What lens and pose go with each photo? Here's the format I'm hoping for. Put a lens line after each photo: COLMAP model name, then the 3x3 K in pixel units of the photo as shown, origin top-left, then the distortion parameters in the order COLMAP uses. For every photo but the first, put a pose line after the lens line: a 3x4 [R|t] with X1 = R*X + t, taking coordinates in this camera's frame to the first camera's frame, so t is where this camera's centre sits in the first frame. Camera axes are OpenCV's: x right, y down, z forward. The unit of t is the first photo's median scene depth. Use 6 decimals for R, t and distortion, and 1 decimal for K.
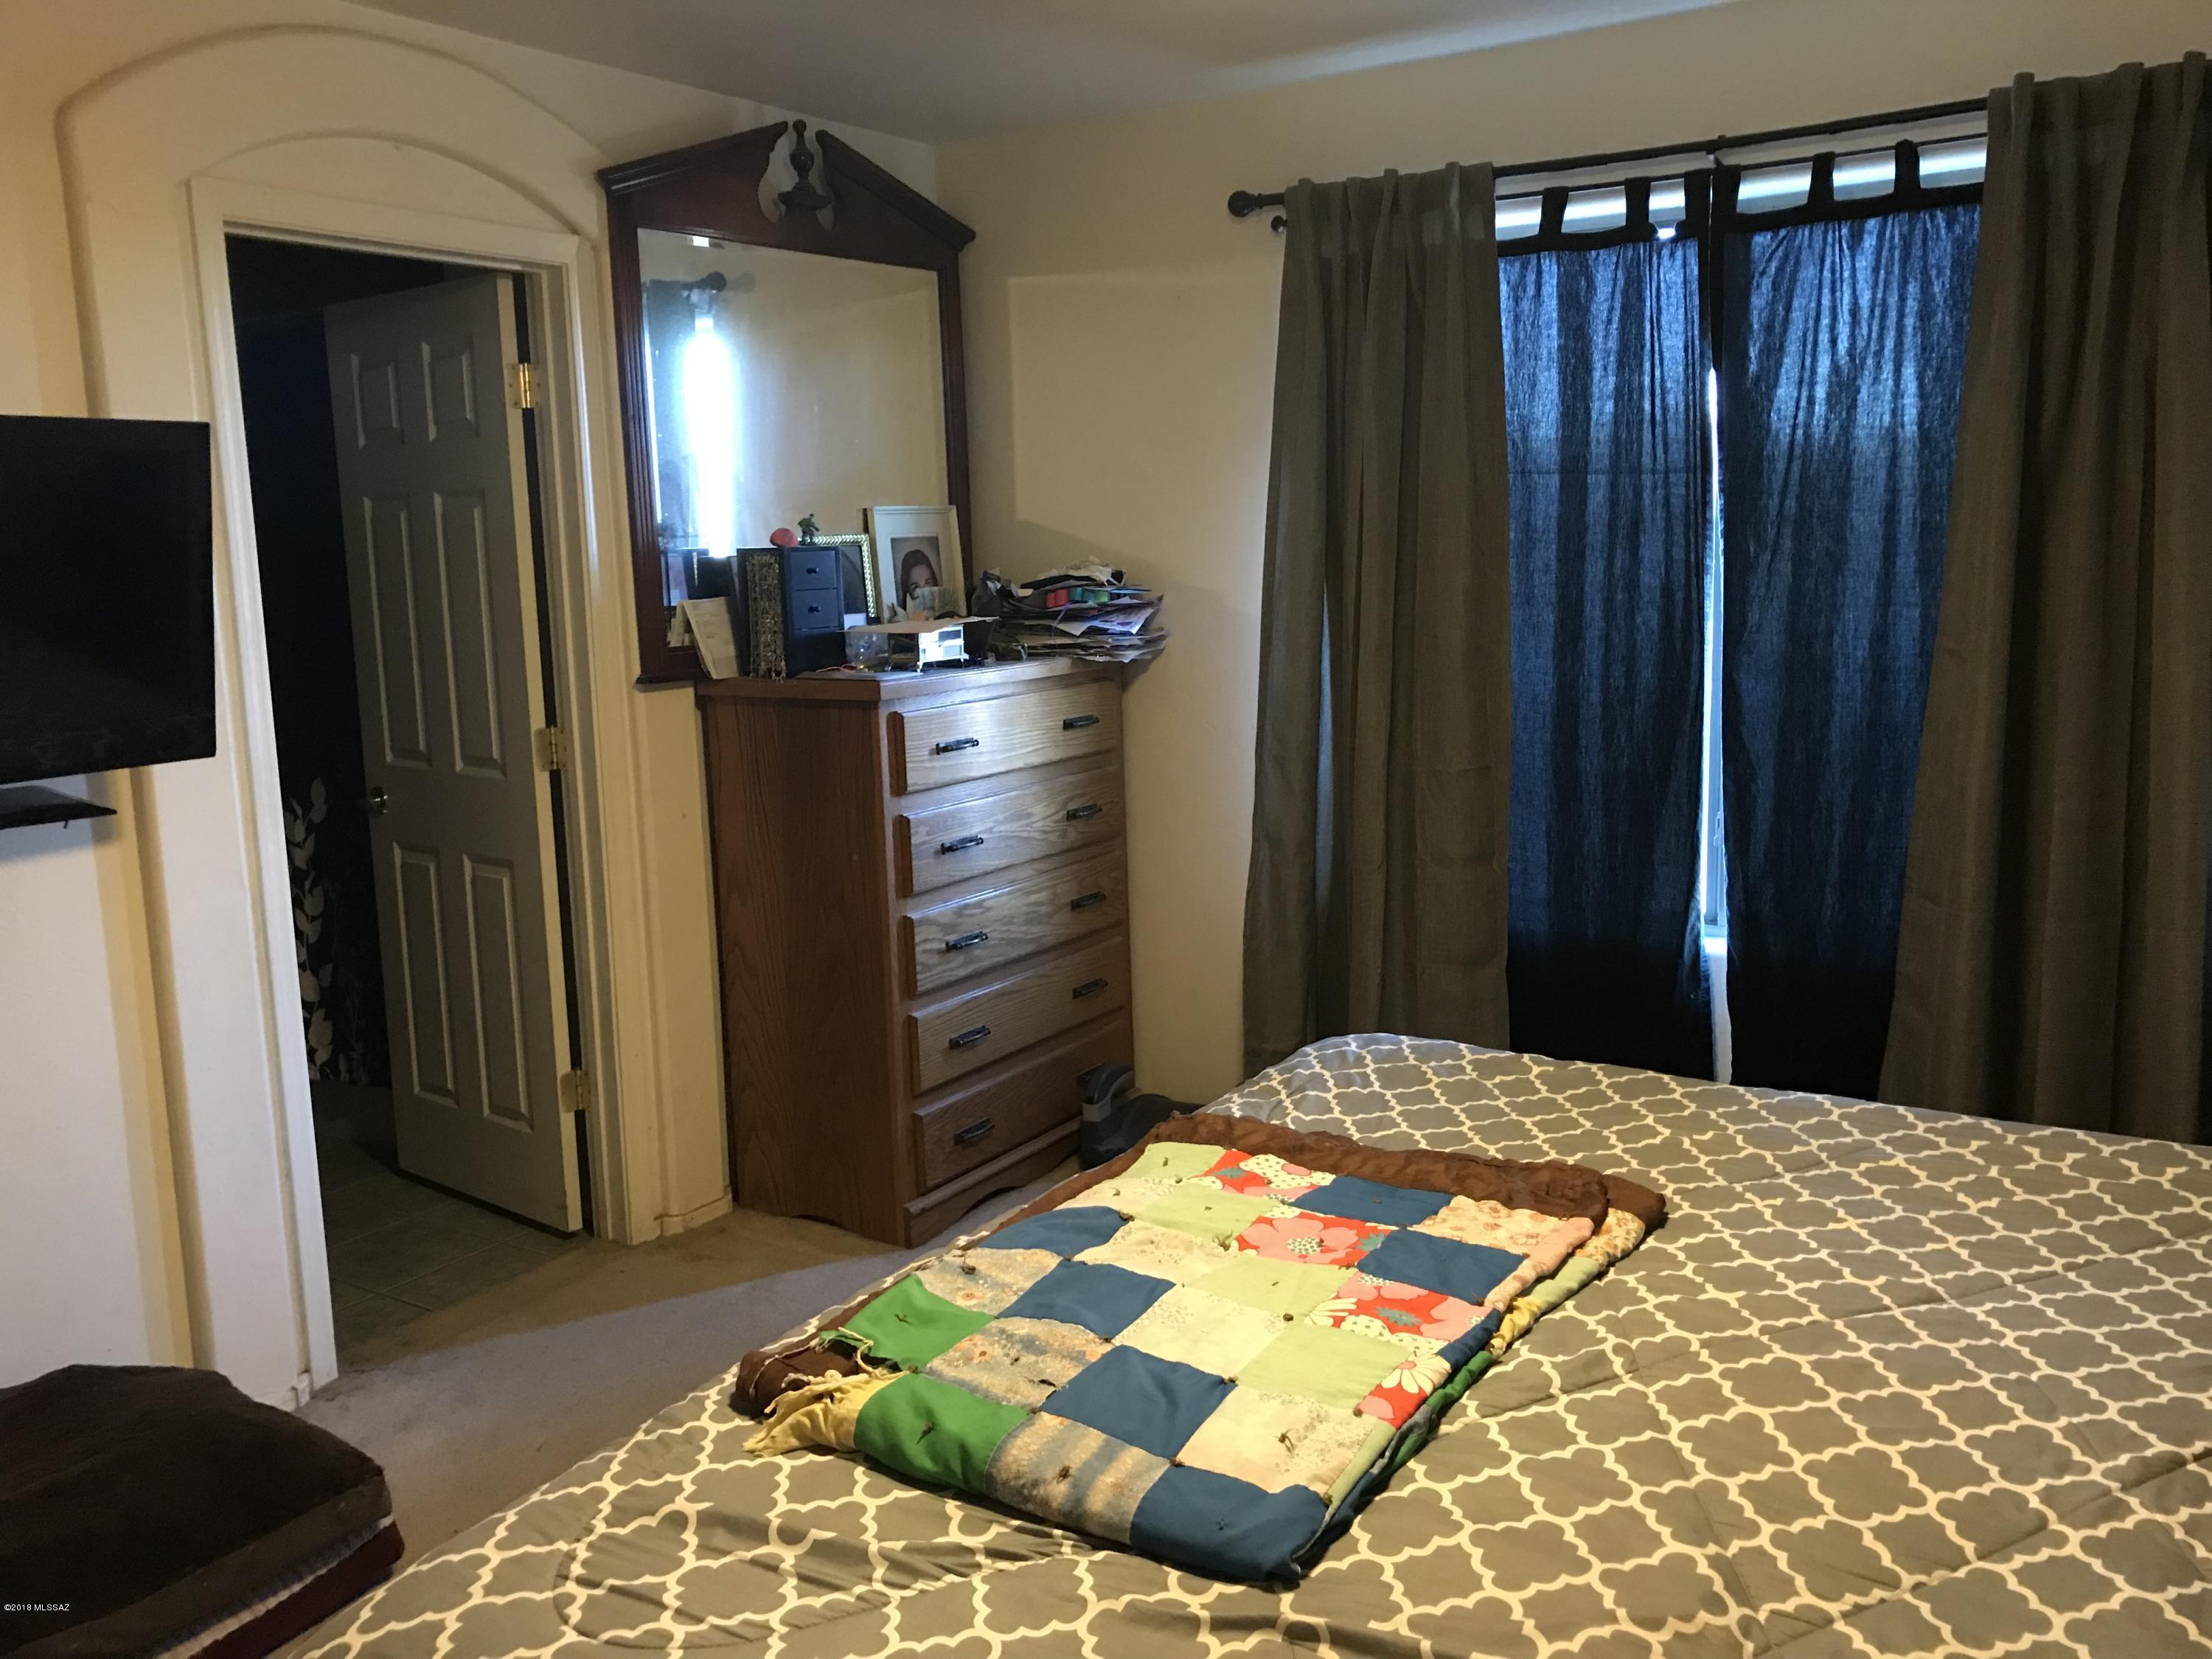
lens RADIAL K [[1805.1, 0, 1106.0], [0, 1805.1, 829.5], [0, 0, 1]] dist [0.058749, -0.002150]
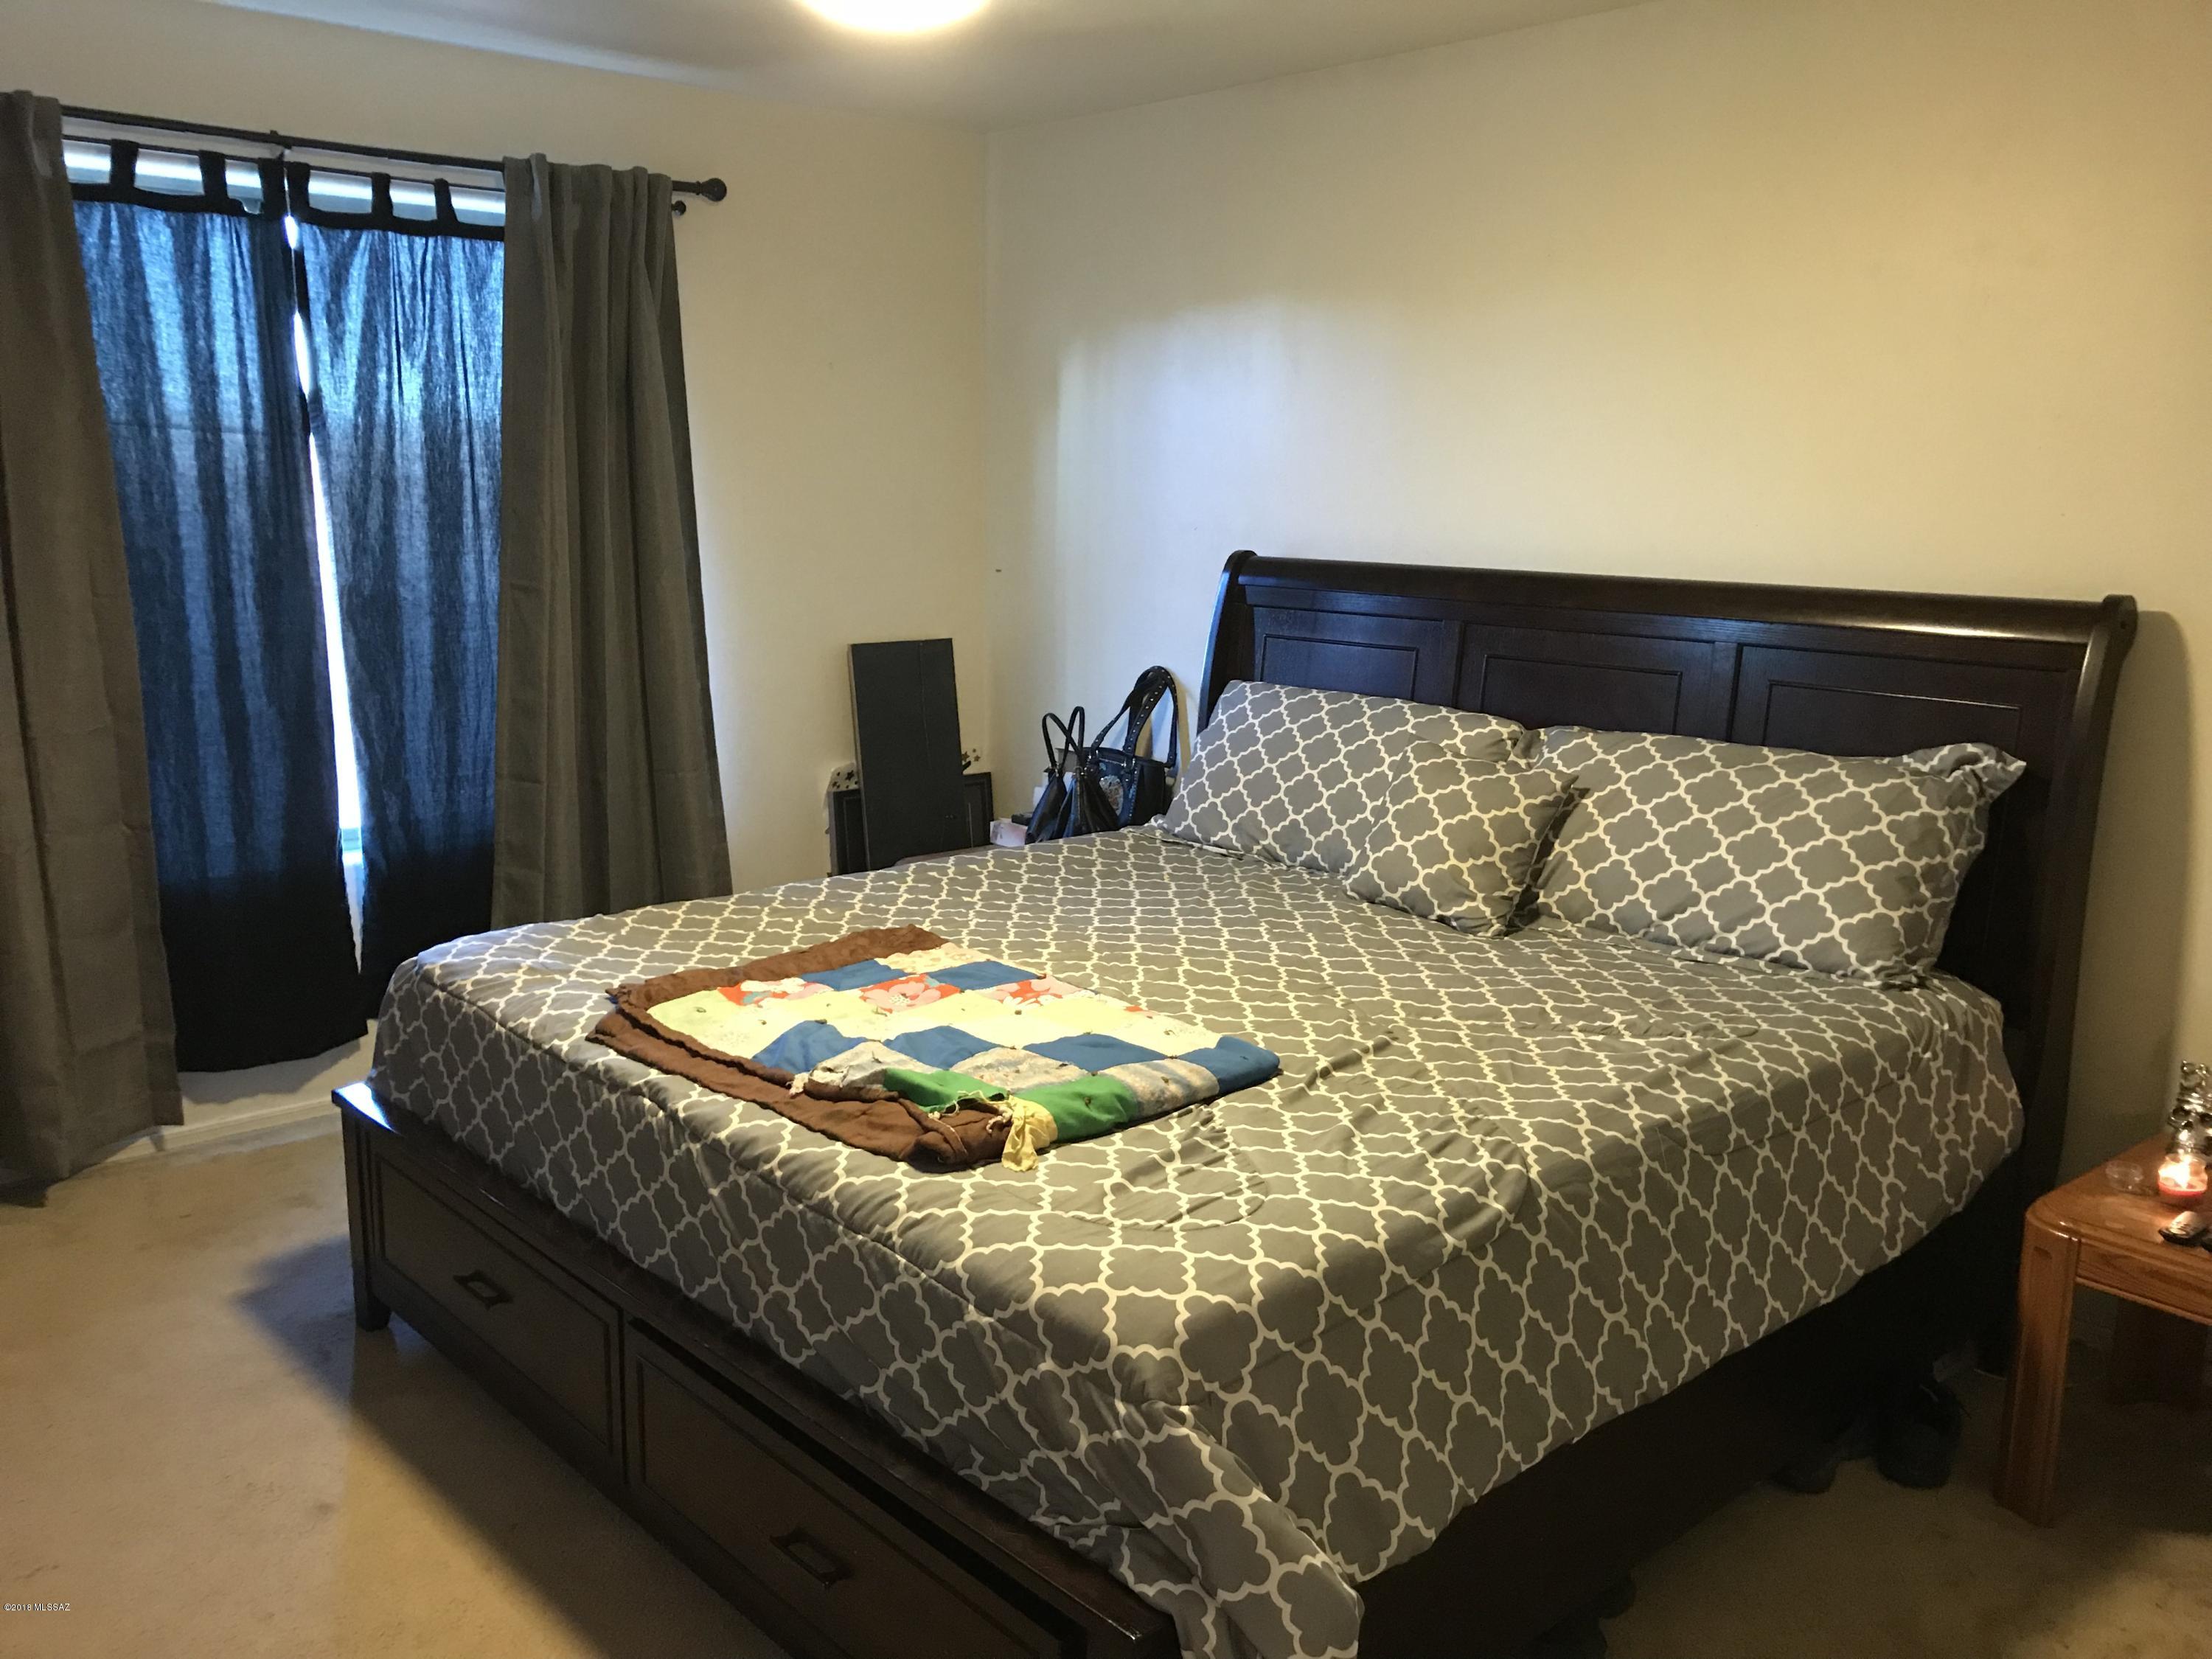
lens RADIAL K [[1830.5, 0, 1106.0], [0, 1830.5, 829.5], [0, 0, 1]] dist [-0.006583, -0.014571]
pose [[0.255883, -0.151787, 0.954717, -0.714439], [0.143725, 0.982594, 0.117698, -0.022878], [-0.955964, 0.107100, 0.273244, 0.287073]]
